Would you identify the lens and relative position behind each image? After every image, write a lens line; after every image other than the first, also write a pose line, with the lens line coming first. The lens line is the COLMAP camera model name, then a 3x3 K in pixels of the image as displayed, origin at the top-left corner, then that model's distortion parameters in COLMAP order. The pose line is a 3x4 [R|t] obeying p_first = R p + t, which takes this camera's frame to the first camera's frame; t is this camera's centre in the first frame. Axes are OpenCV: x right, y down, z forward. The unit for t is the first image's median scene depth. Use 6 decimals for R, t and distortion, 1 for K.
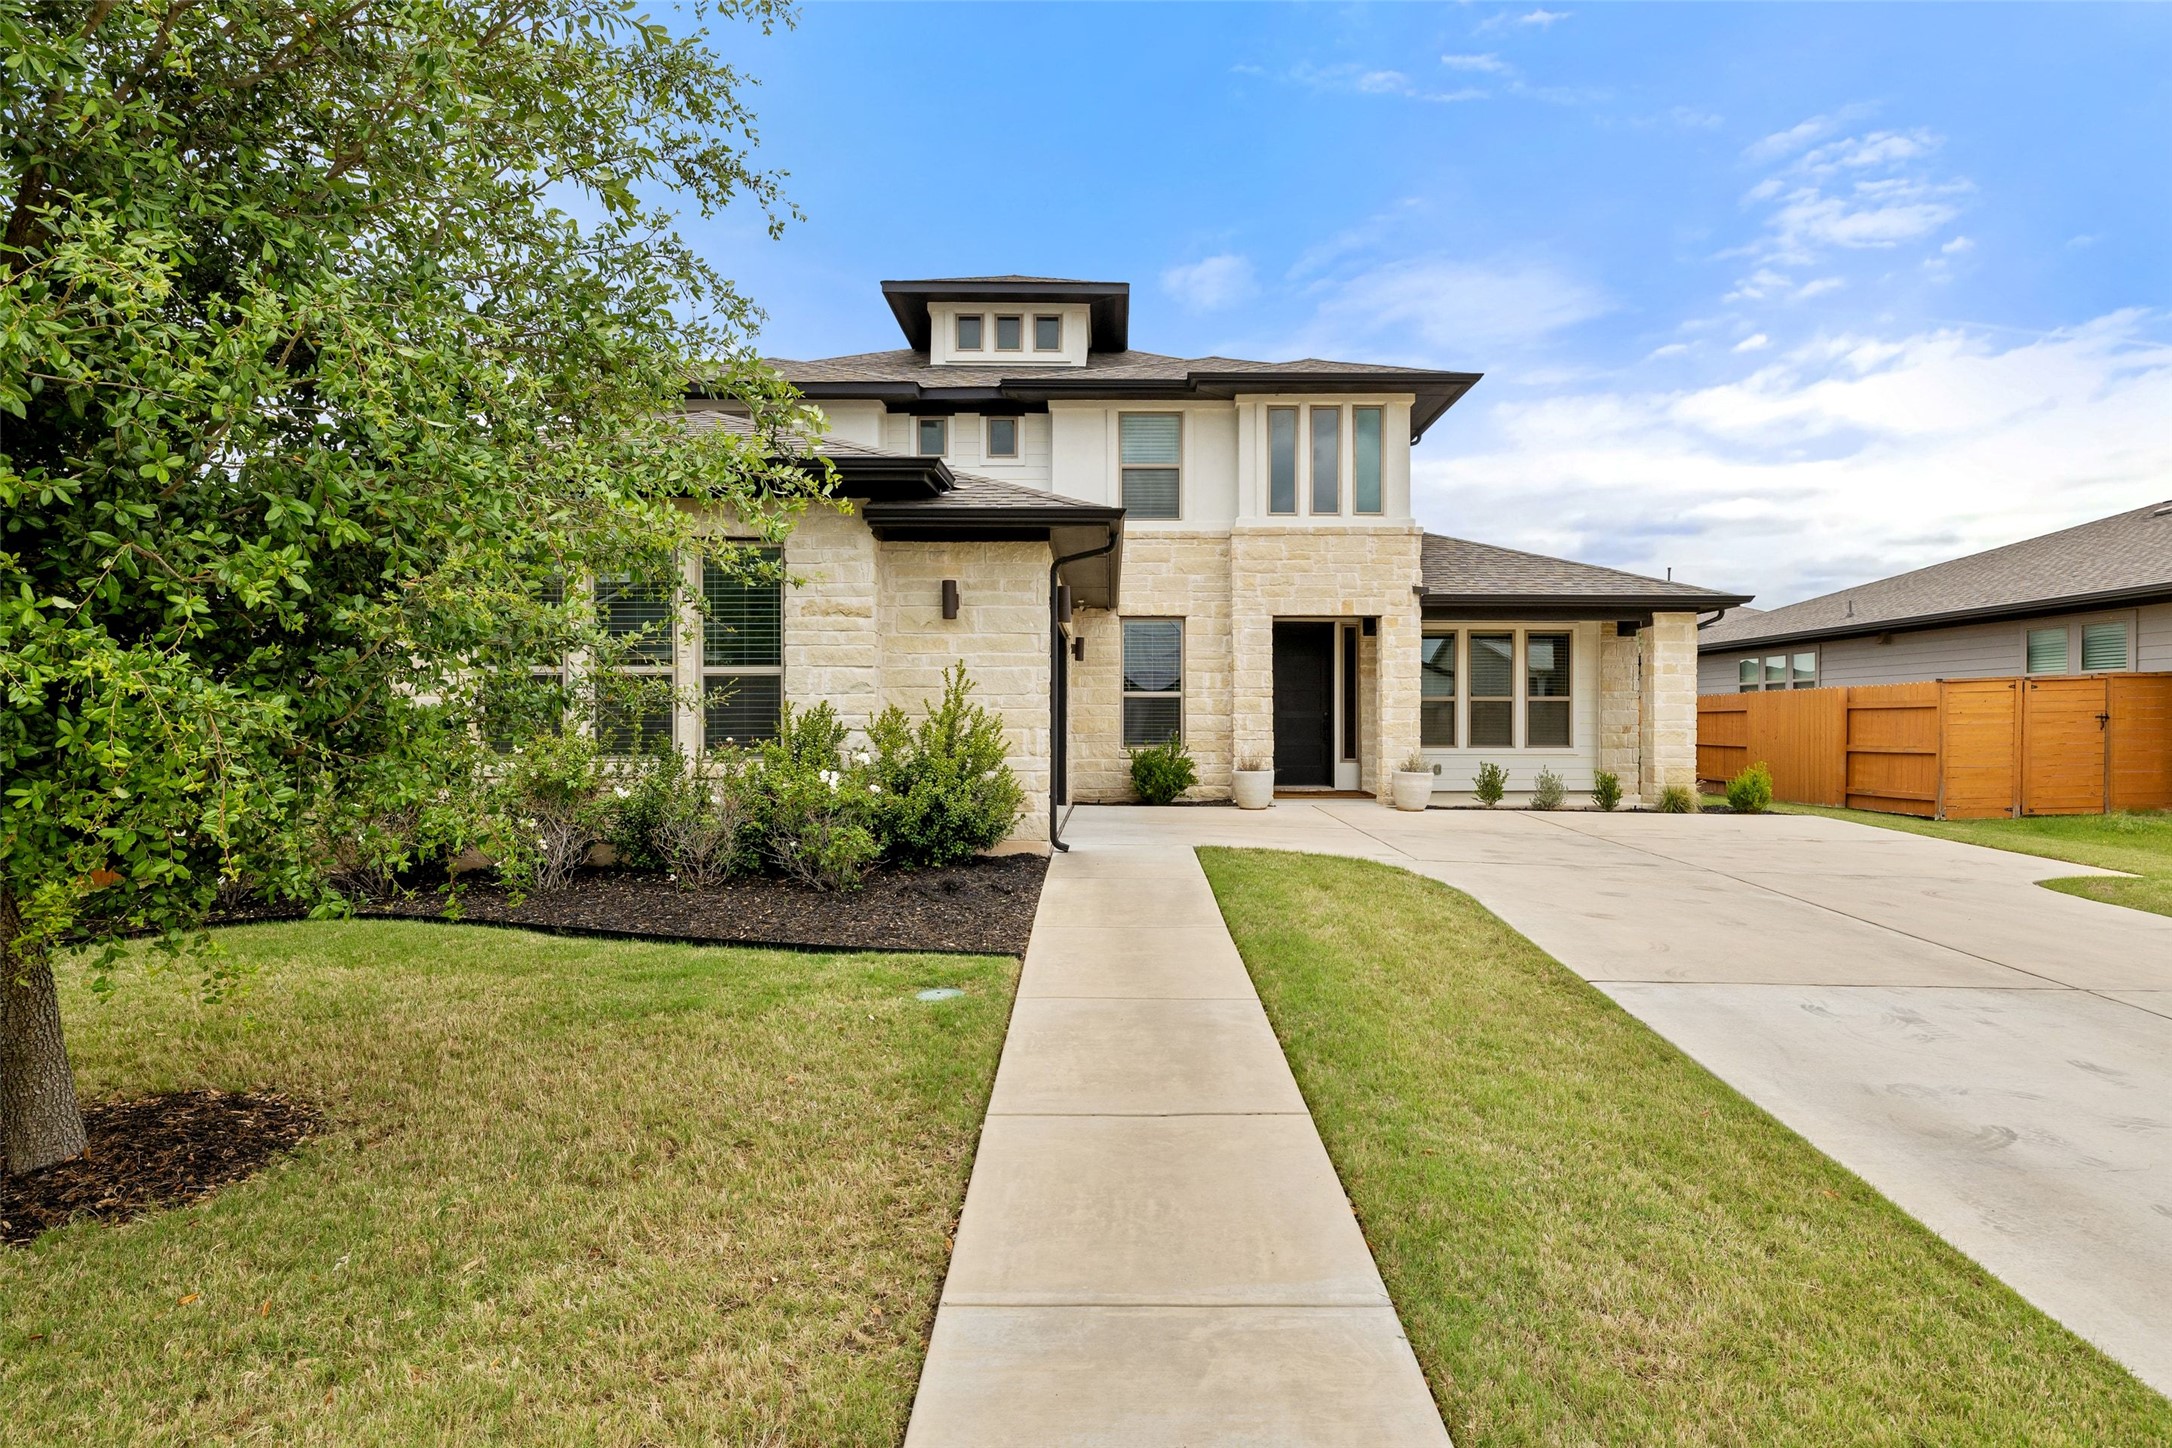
lens RADIAL K [[1228.3, 0, 1090.6], [0, 1228.3, 735.5], [0, 0, 1]] dist [0.004912, 0.000348]
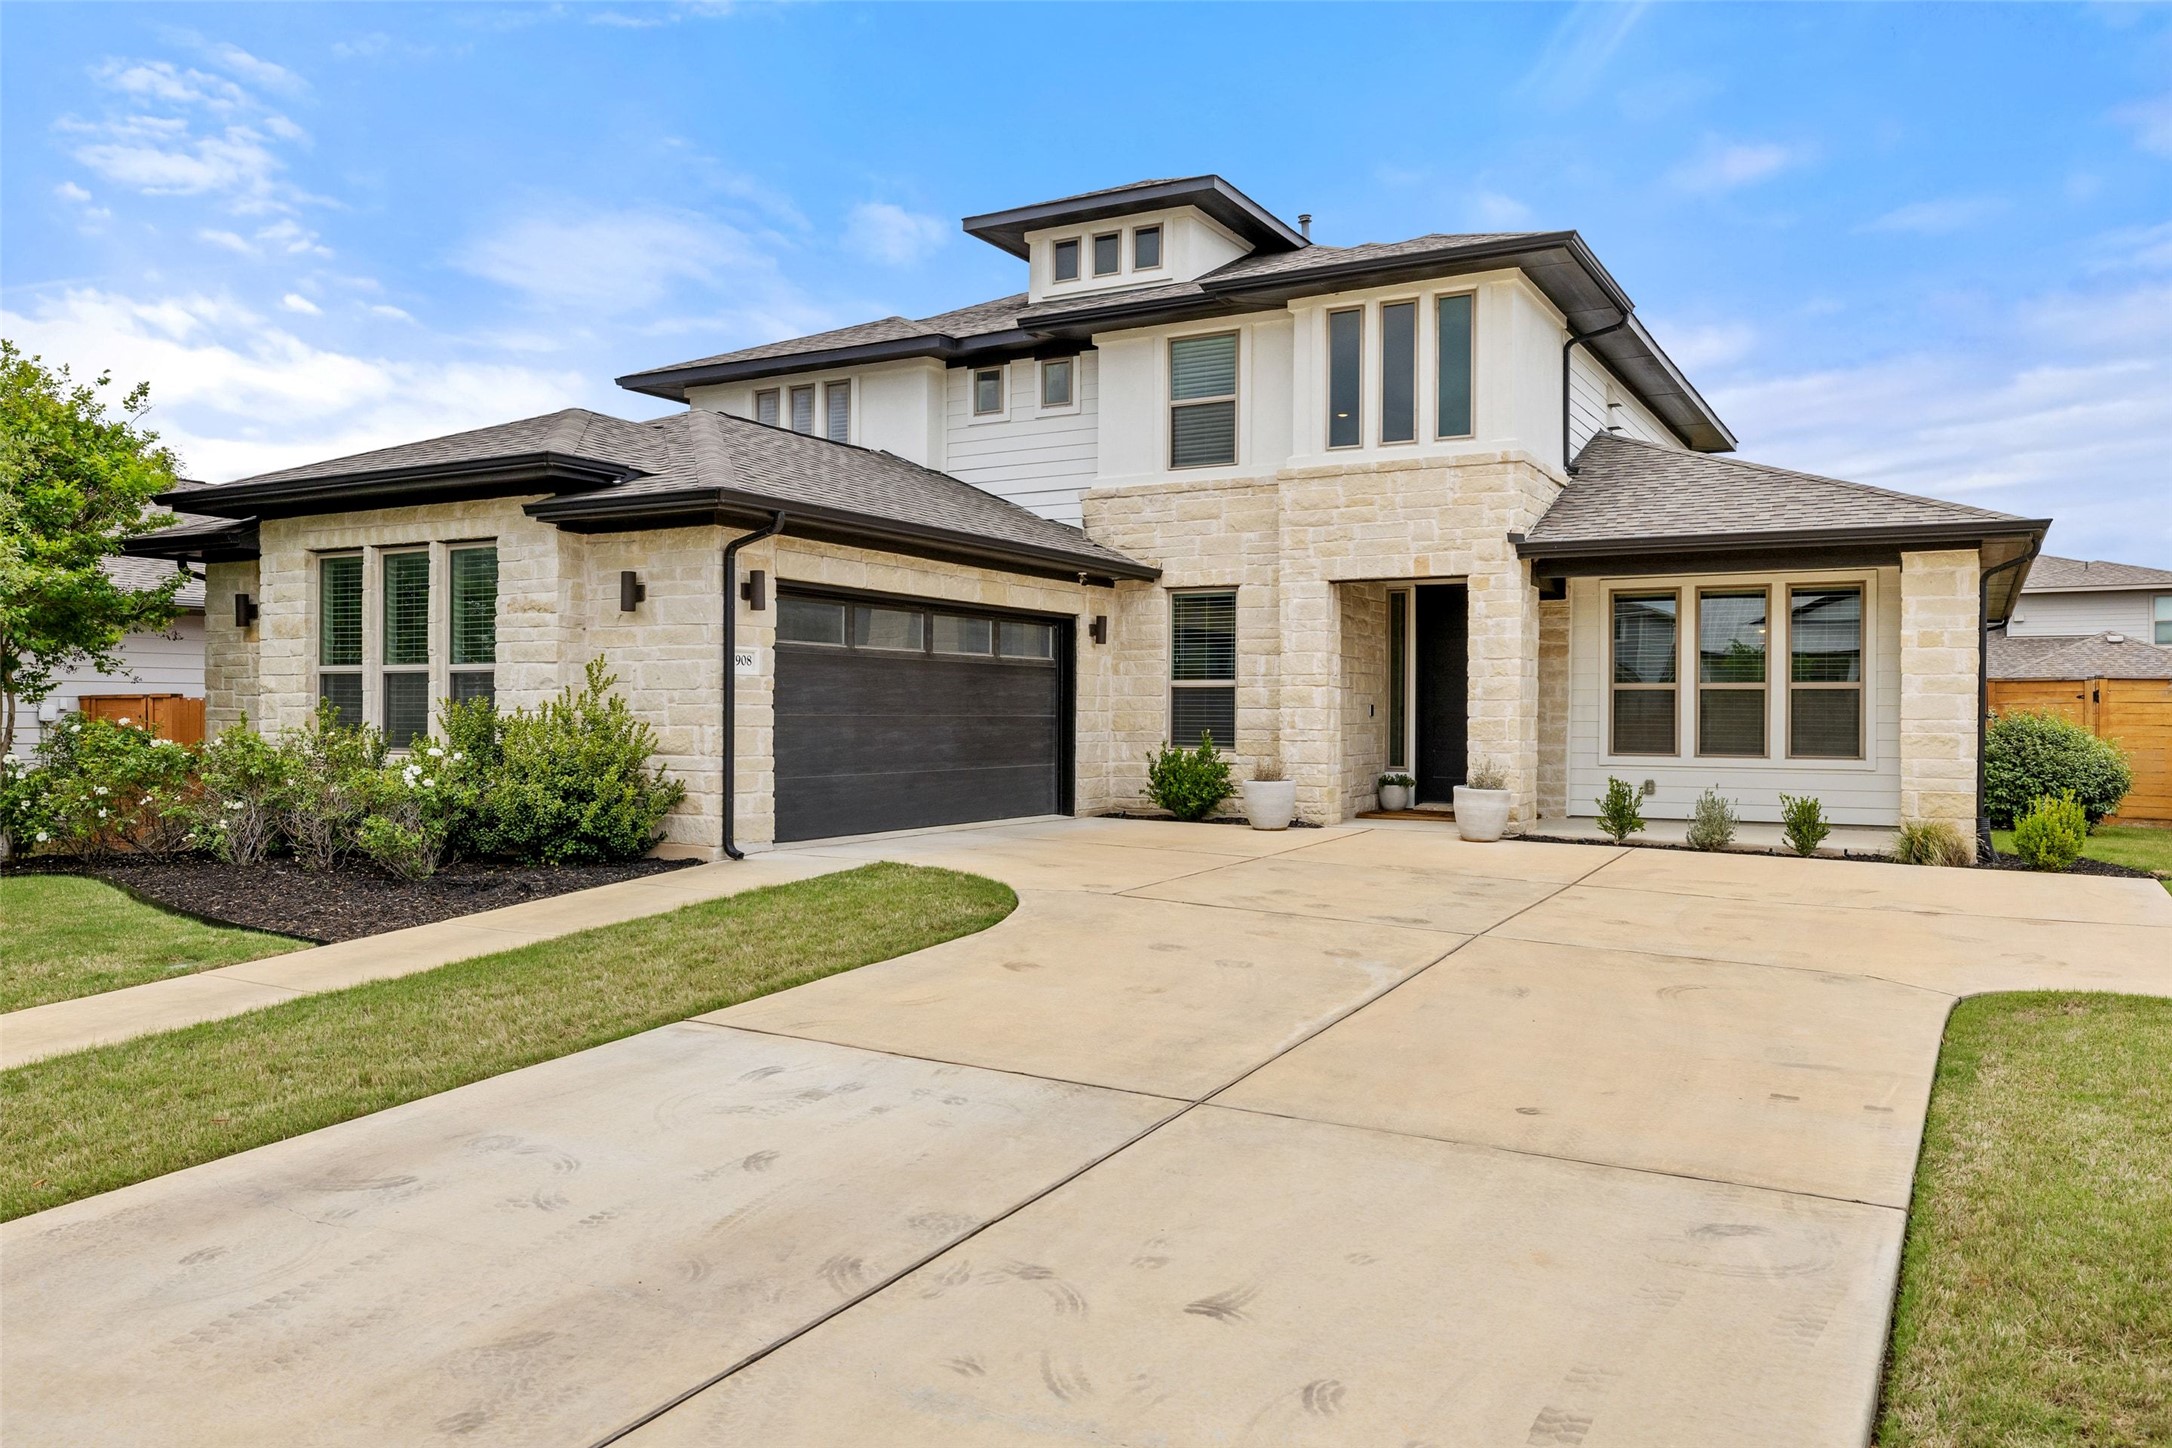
lens RADIAL K [[1563.4, 0, 1086.0], [0, 1563.4, 724.0], [0, 0, 1]] dist [-0.005105, -0.004361]
pose [[0.862655, 0.007458, -0.505738, 0.509187], [-0.009118, 0.999958, -0.000806, -0.005421], [0.505711, 0.005306, 0.862687, 0.076929]]
